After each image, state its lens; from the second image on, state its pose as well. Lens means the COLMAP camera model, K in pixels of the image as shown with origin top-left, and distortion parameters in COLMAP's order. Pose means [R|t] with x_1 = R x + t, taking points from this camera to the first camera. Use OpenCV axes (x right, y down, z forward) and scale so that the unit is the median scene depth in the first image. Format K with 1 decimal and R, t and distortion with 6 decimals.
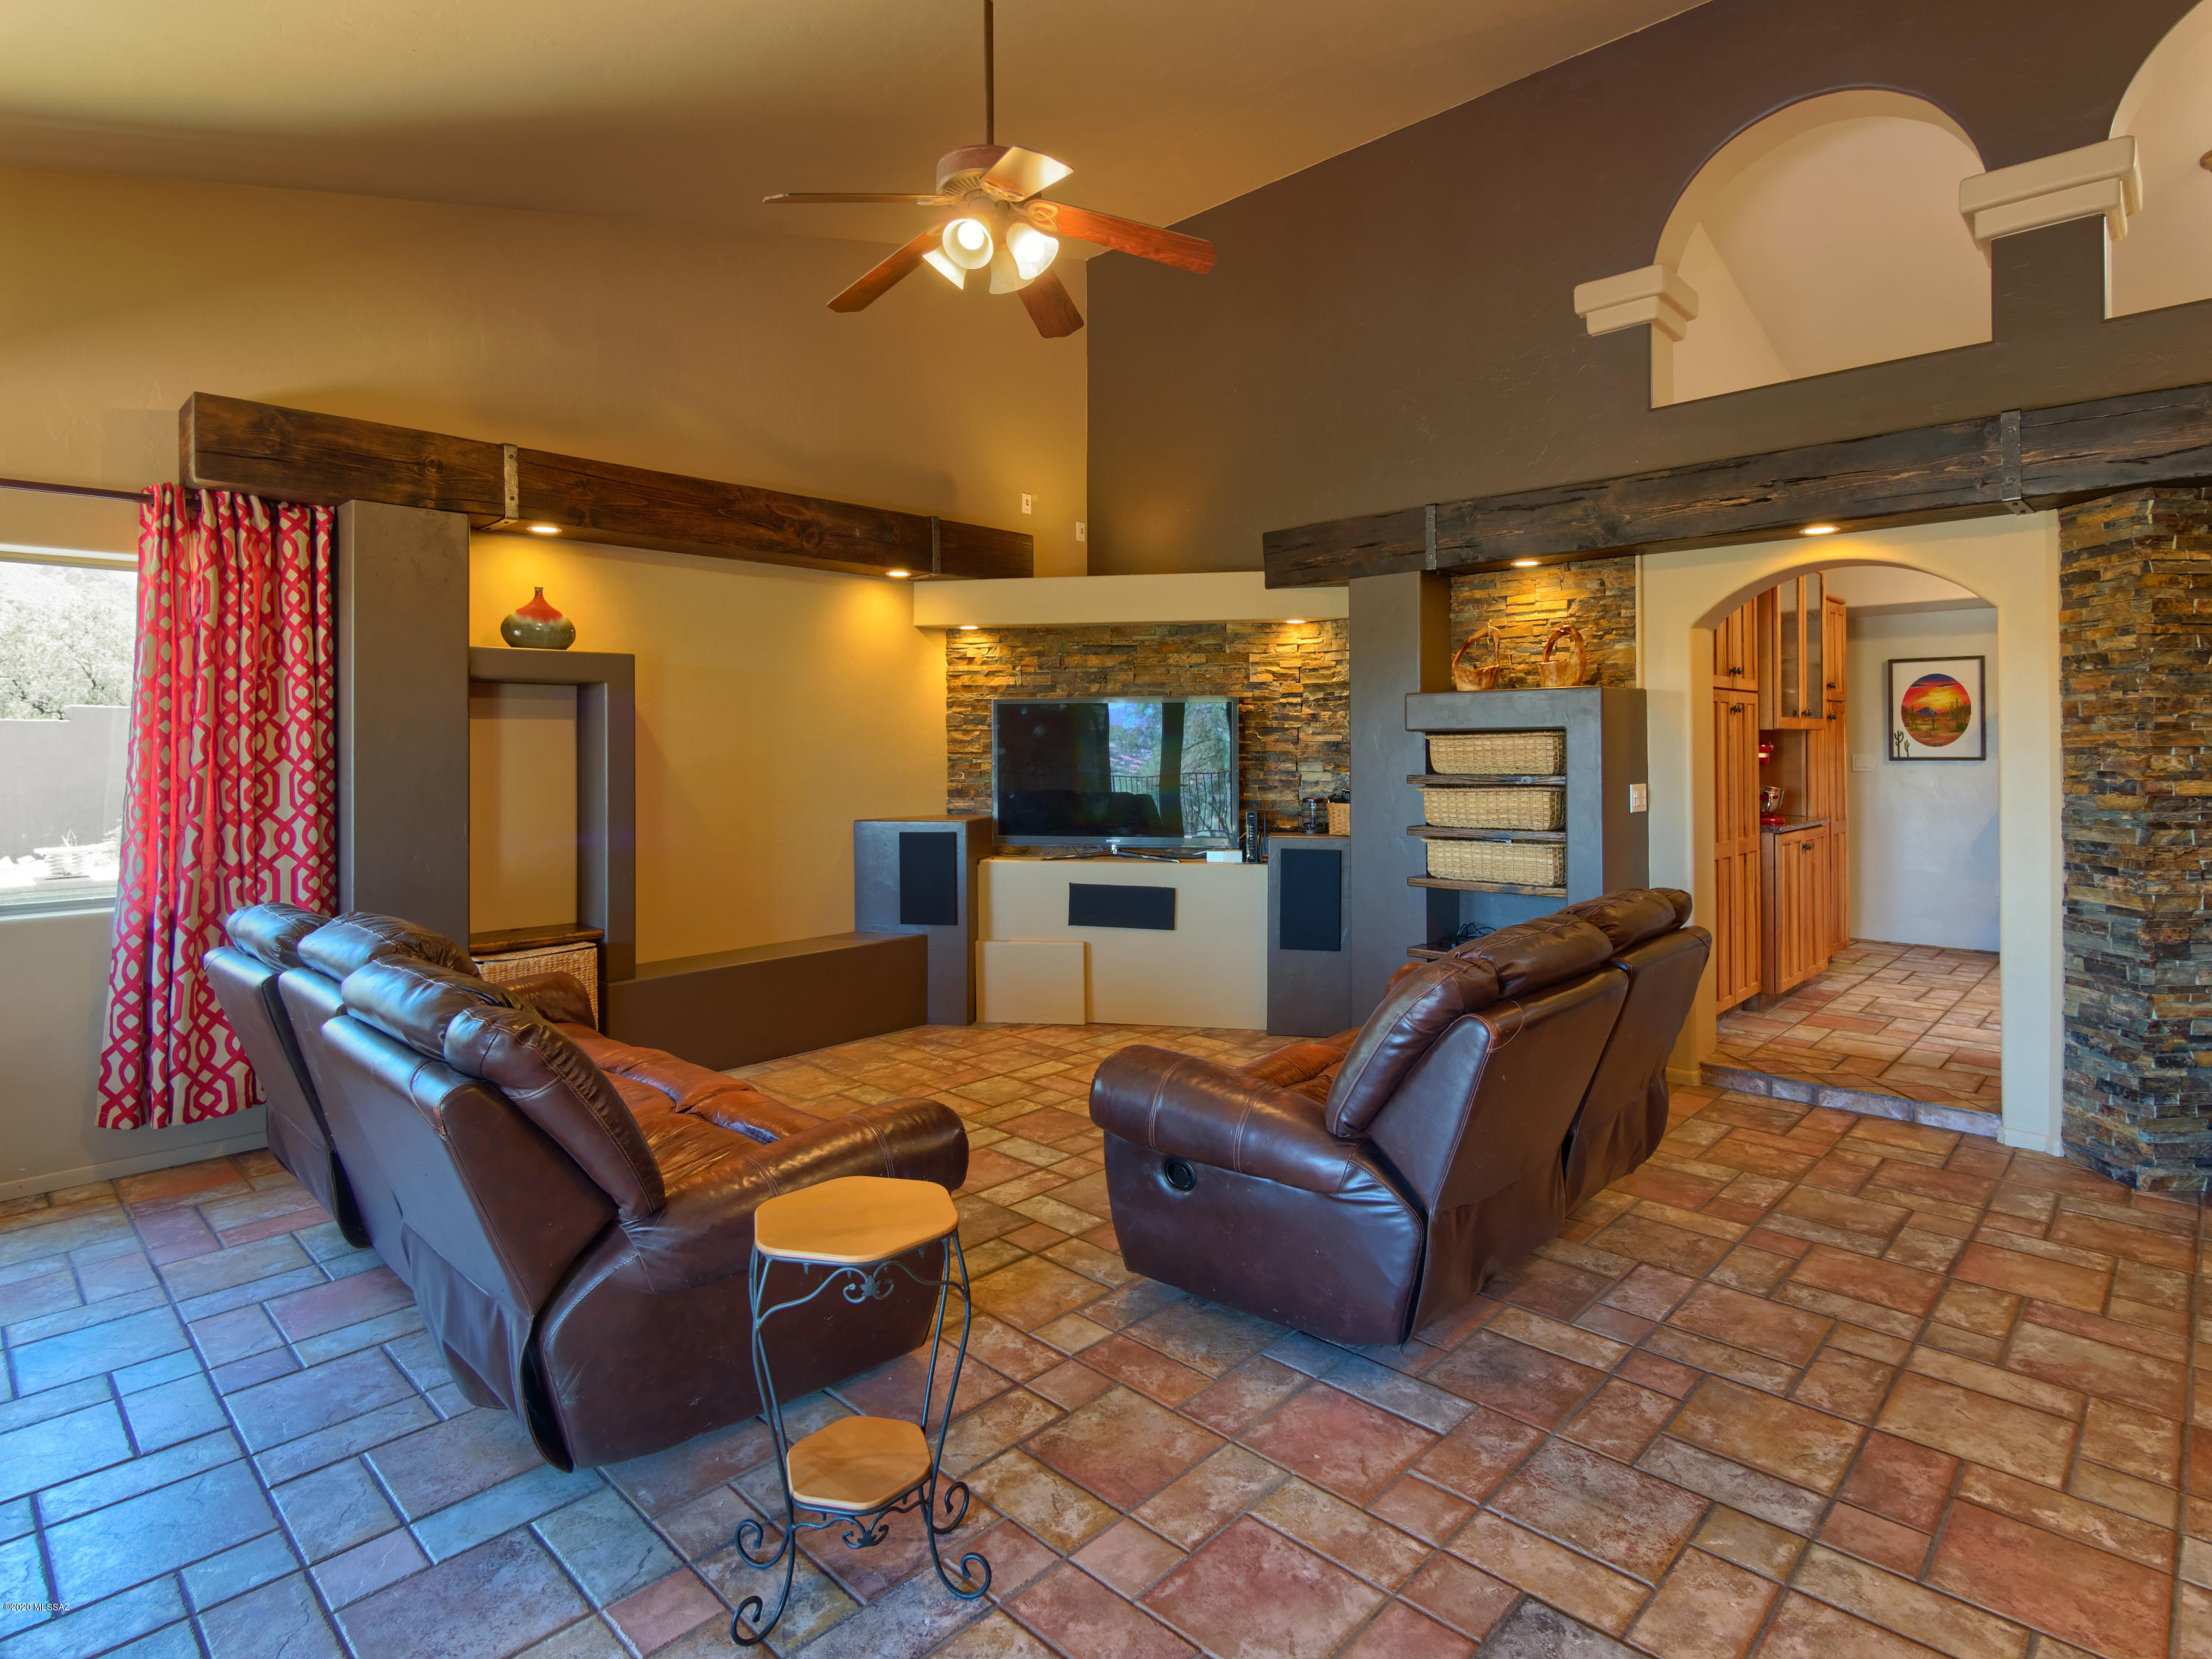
lens RADIAL K [[1156.6, 0, 1112.2], [0, 1156.6, 733.3], [0, 0, 1]] dist [-0.002800, 0.000451]
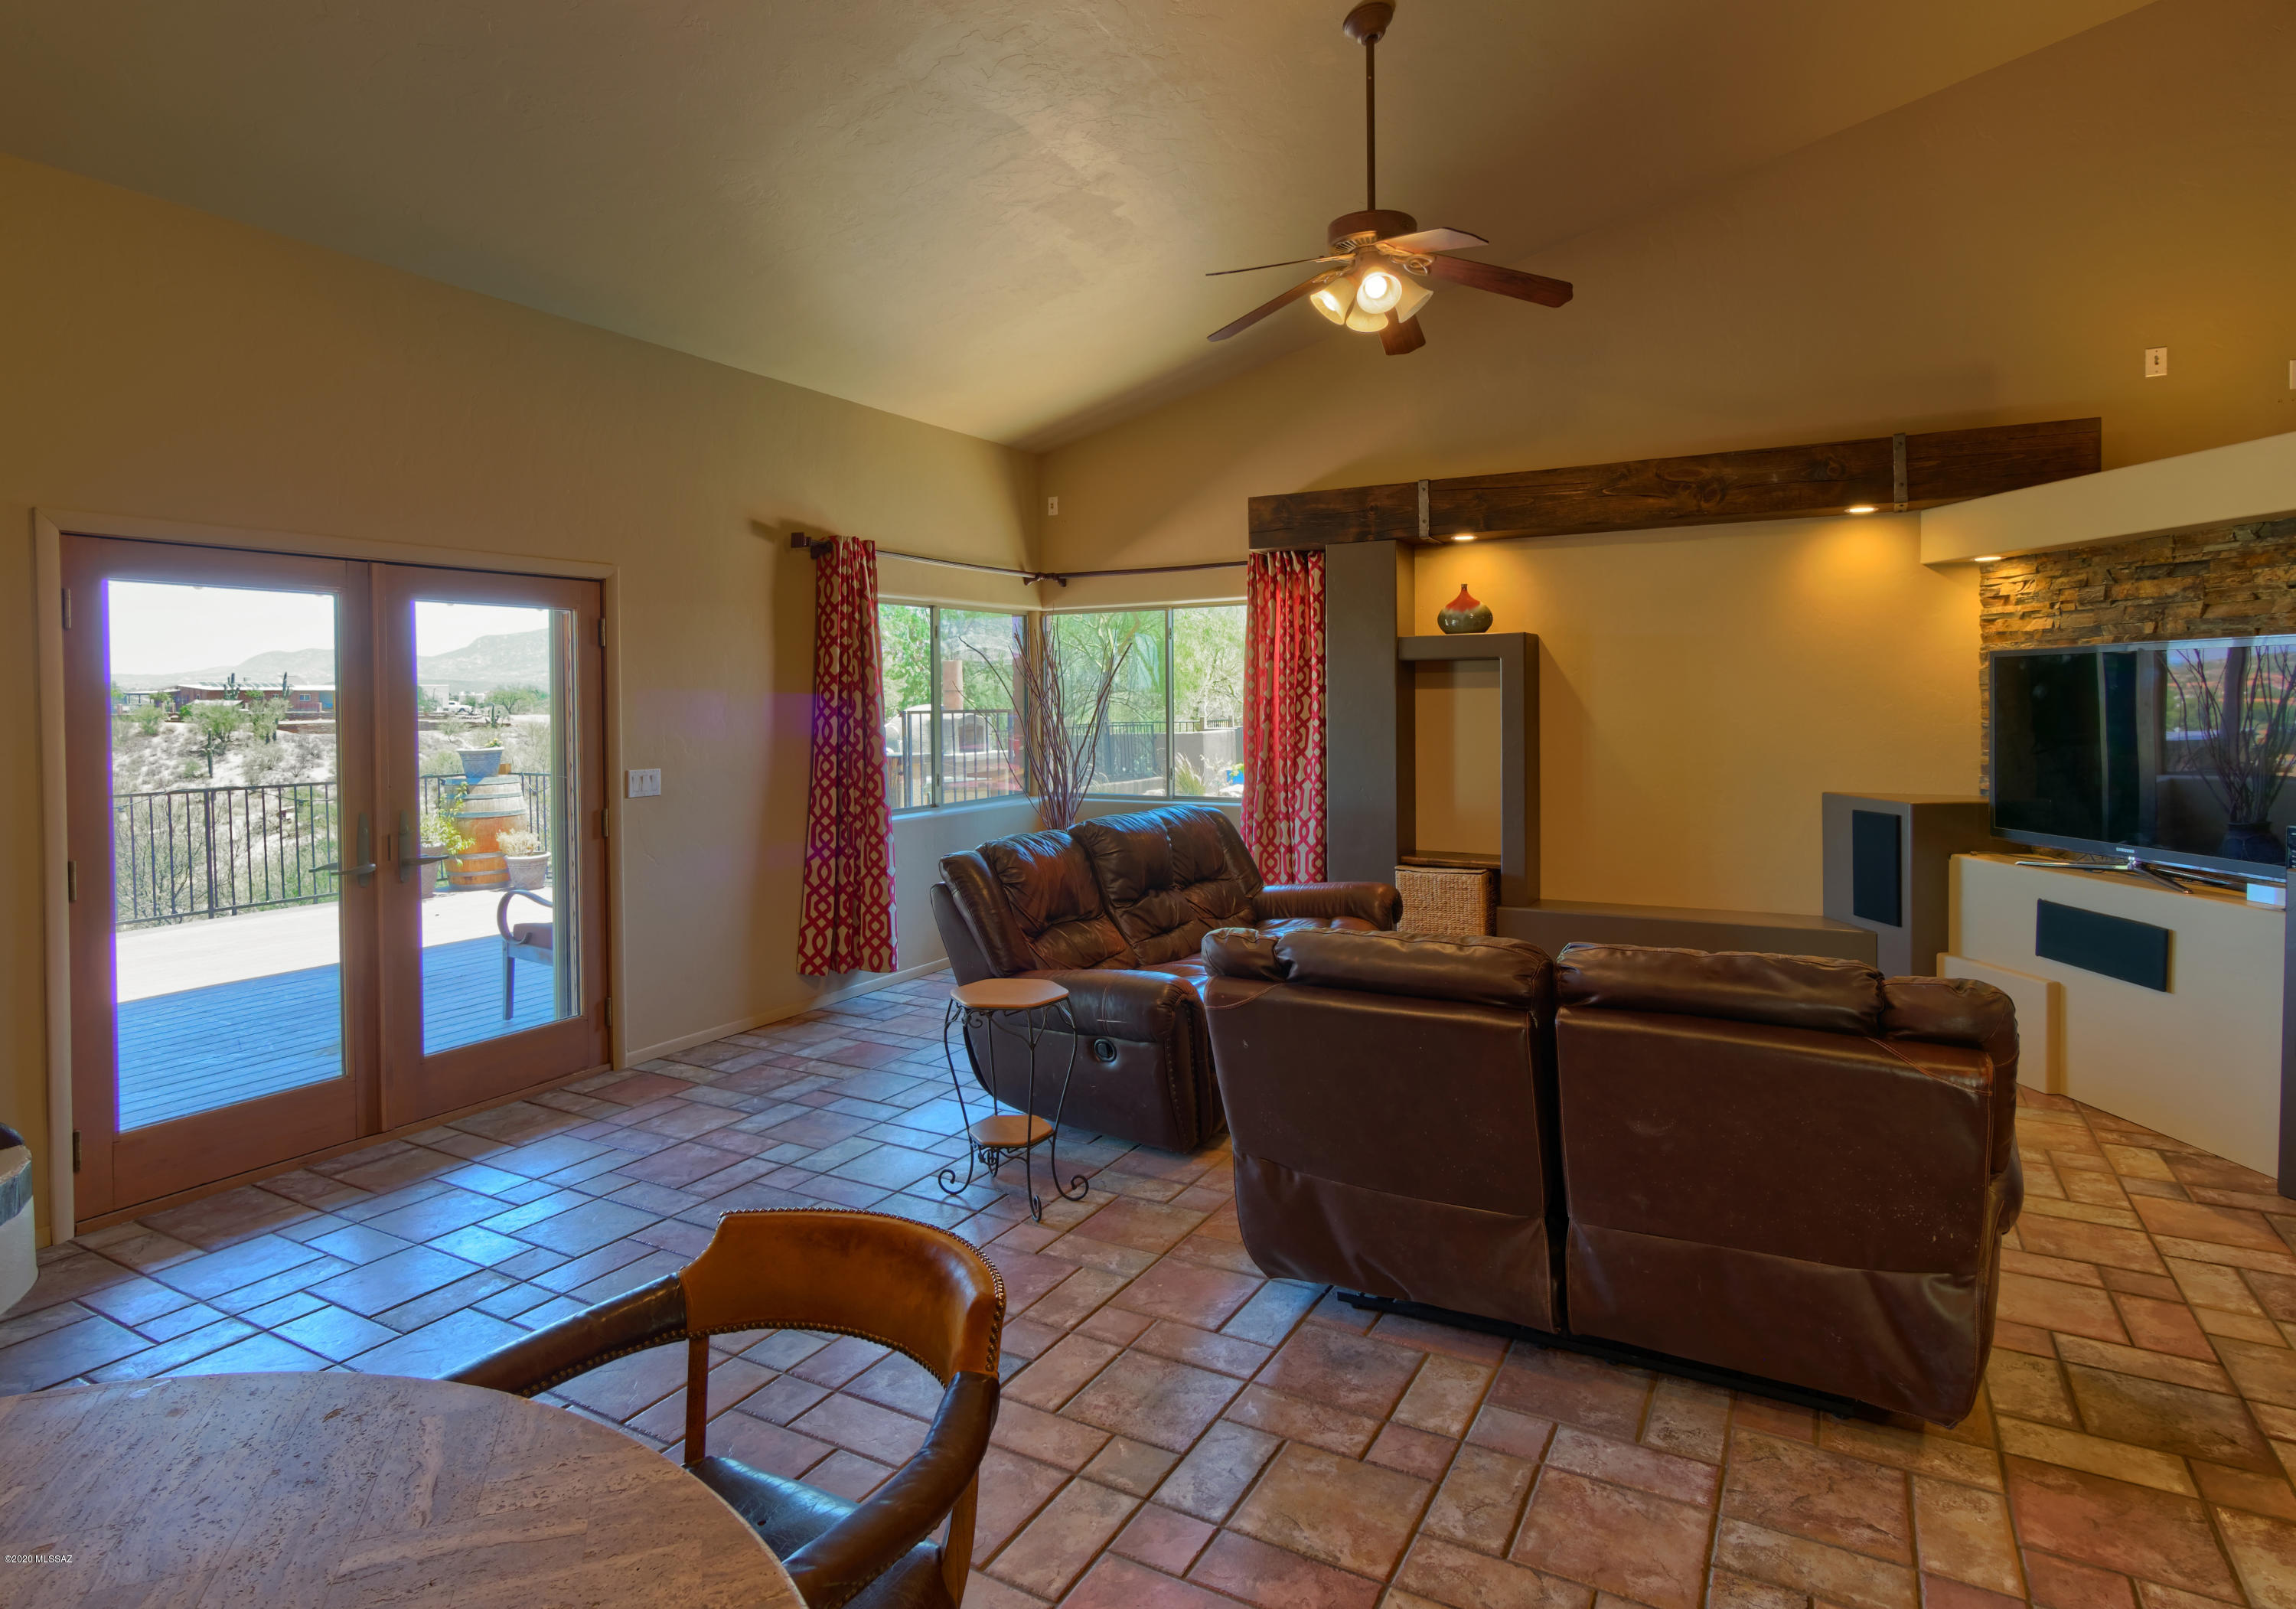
lens RADIAL K [[1255.8, 0, 1149.3], [0, 1255.8, 718.8], [0, 0, 1]] dist [-0.003544, -0.000920]
pose [[0.256936, 0.020212, -0.966217, 0.875188], [0.019777, 0.999462, 0.026167, -0.026299], [0.966226, -0.025832, 0.256398, 0.370864]]
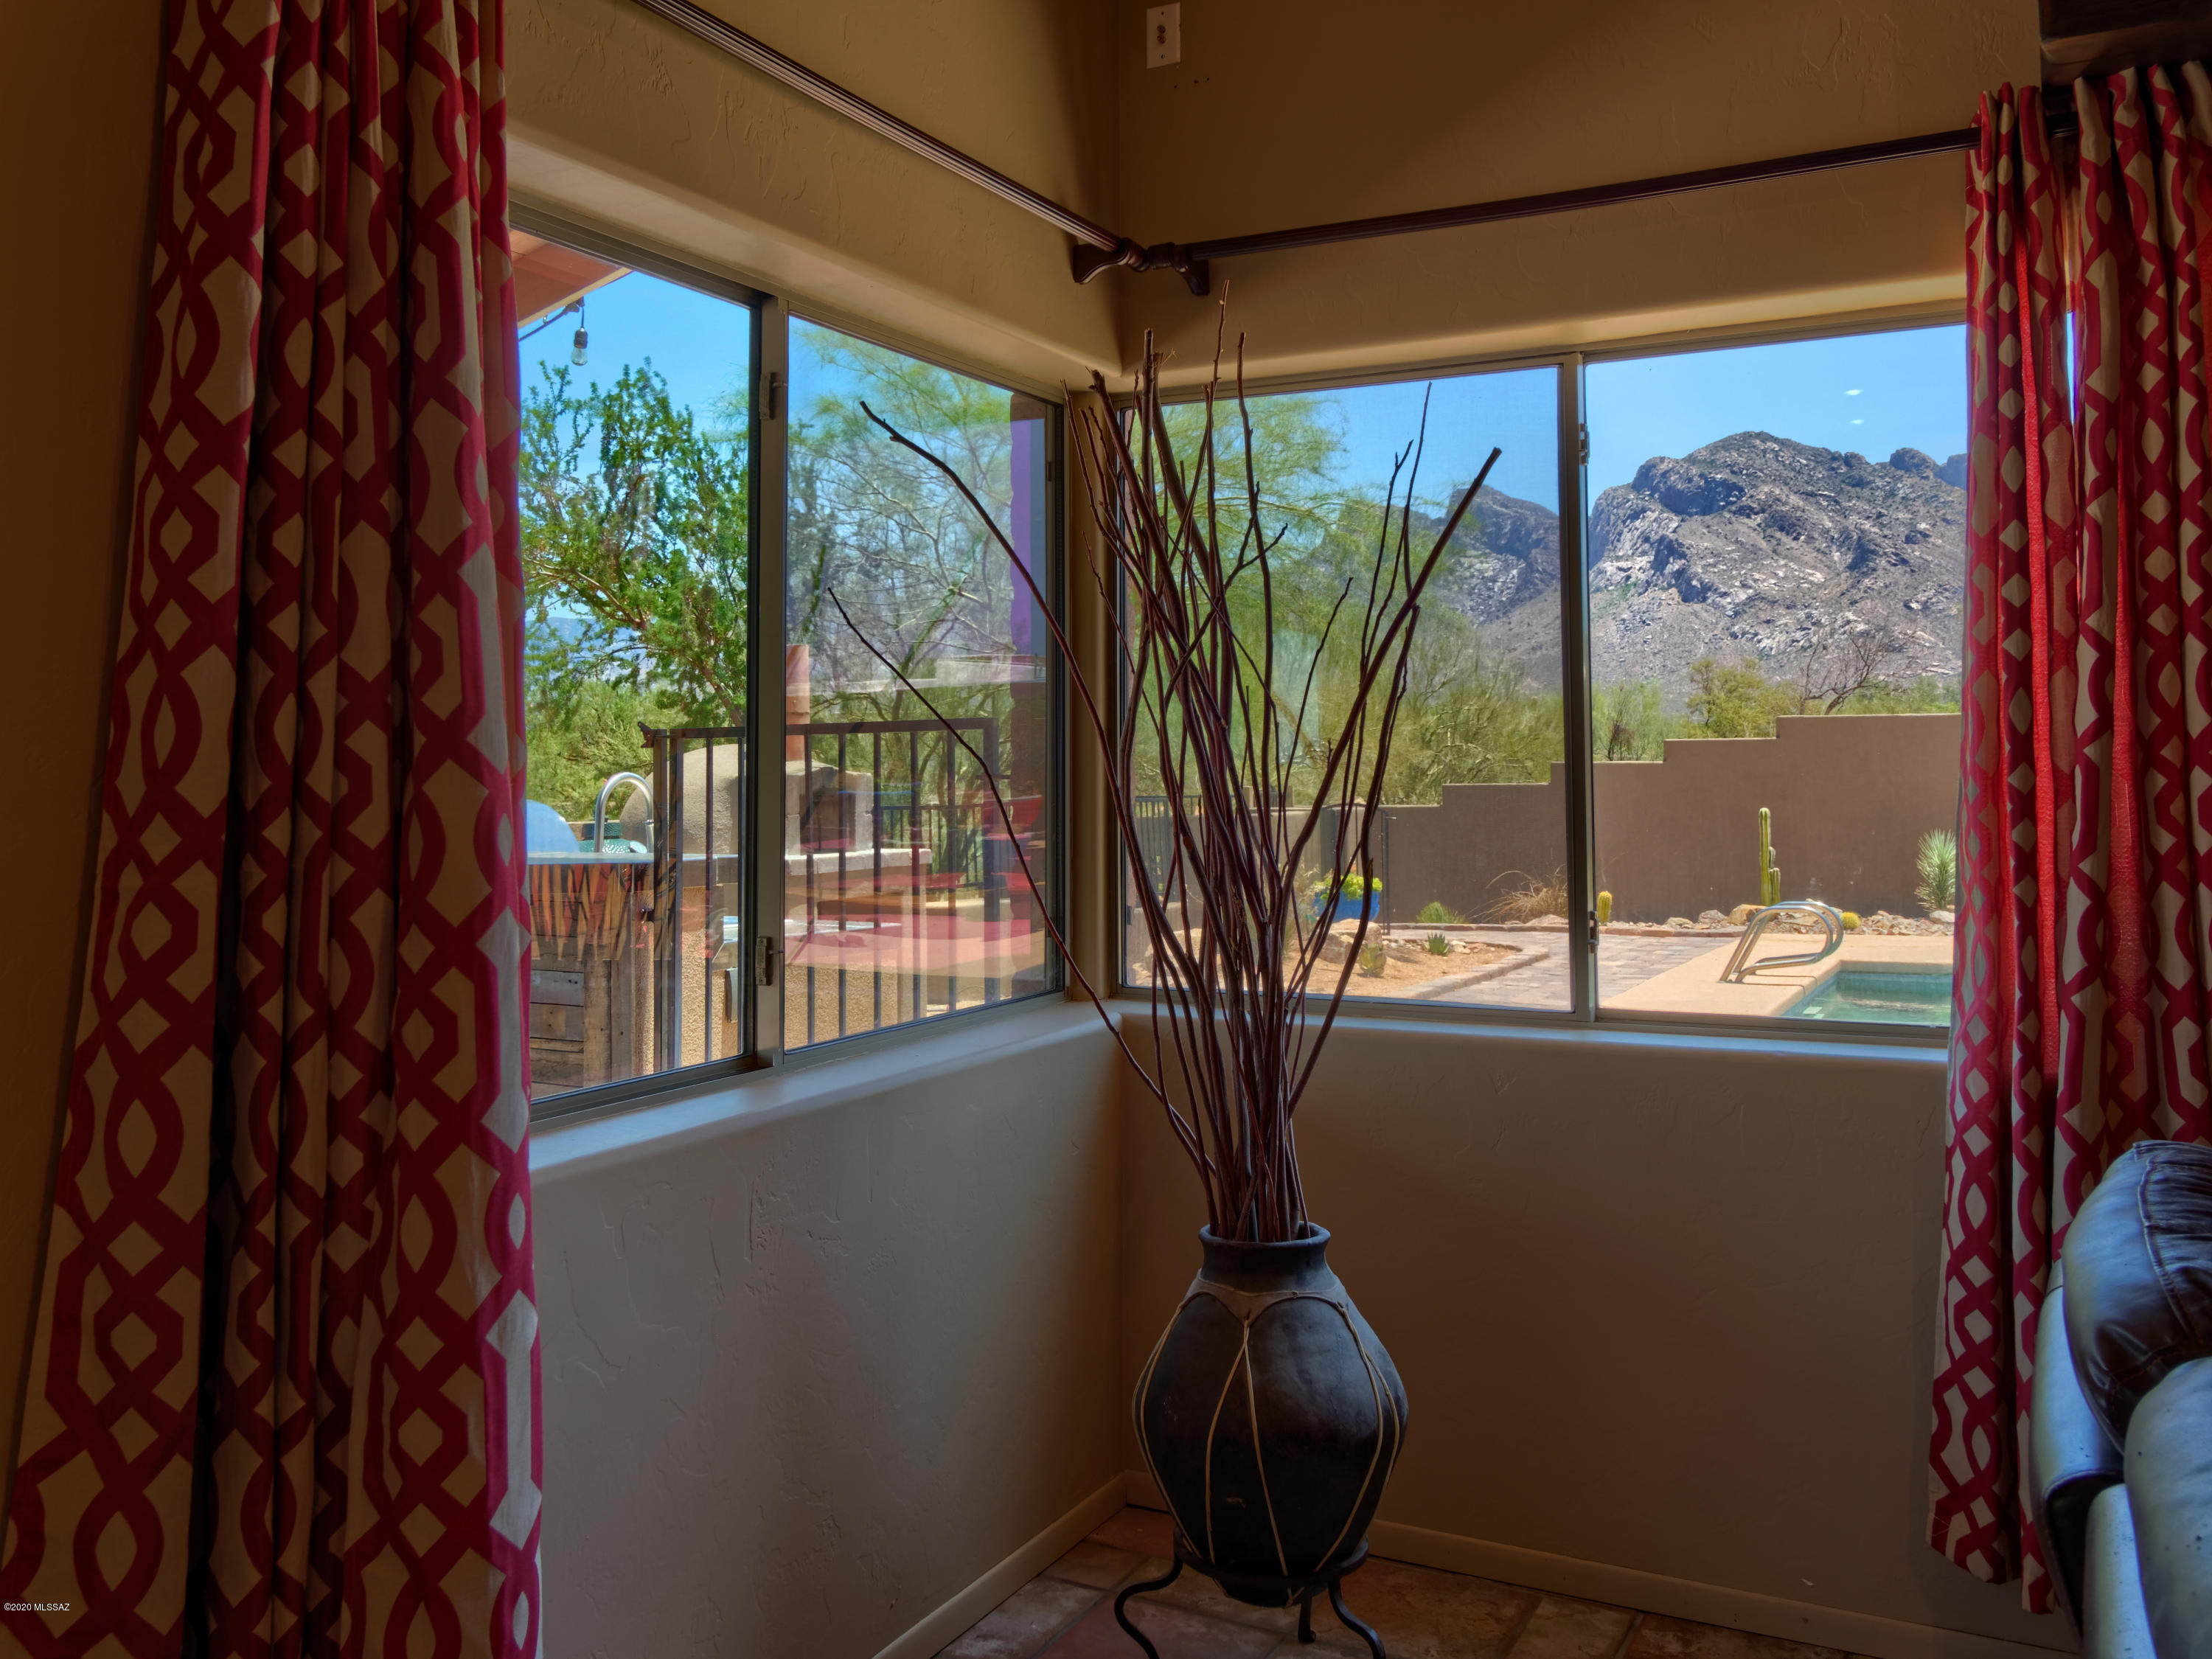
lens RADIAL K [[1840.8, 0, 1117.6], [0, 1840.8, 660.8], [0, 0, 1]] dist [0.010661, -0.008484]
pose [[0.289065, -0.052800, -0.955852, -0.253894], [0.015237, 0.998605, -0.050554, 0.028466], [0.957188, 0.000050, 0.289466, 0.464290]]
